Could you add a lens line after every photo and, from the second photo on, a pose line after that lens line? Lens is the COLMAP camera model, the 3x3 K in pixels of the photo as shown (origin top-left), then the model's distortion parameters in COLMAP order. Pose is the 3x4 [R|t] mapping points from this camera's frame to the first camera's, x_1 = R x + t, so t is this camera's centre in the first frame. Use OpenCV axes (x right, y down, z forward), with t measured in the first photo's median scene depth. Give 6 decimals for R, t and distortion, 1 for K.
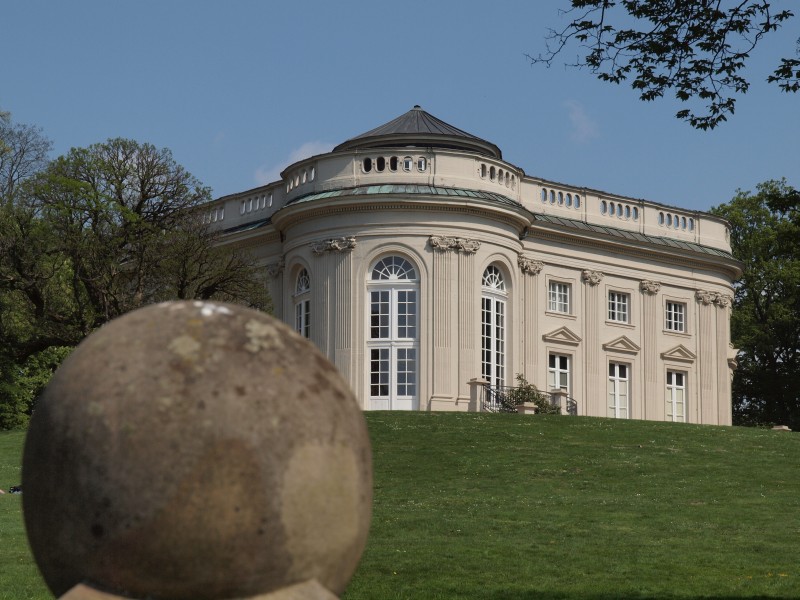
lens RADIAL K [[2222.8, 0, 398.6], [0, 2222.8, 298.1], [0, 0, 1]] dist [0.133911, 0.000000]
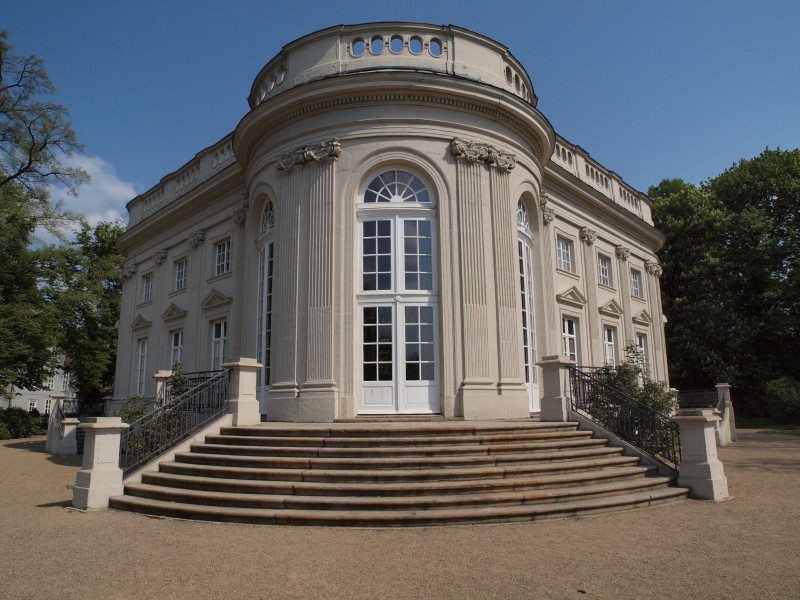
lens RADIAL K [[610.7, 0, 405.6], [0, 610.7, 299.1], [0, 0, 1]] dist [-0.116865, 0.017390]
pose [[0.994327, 0.004824, 0.106253, -0.019012], [-0.003443, 0.999907, -0.013171, 0.022795], [-0.106307, 0.012731, 0.994252, 0.819283]]
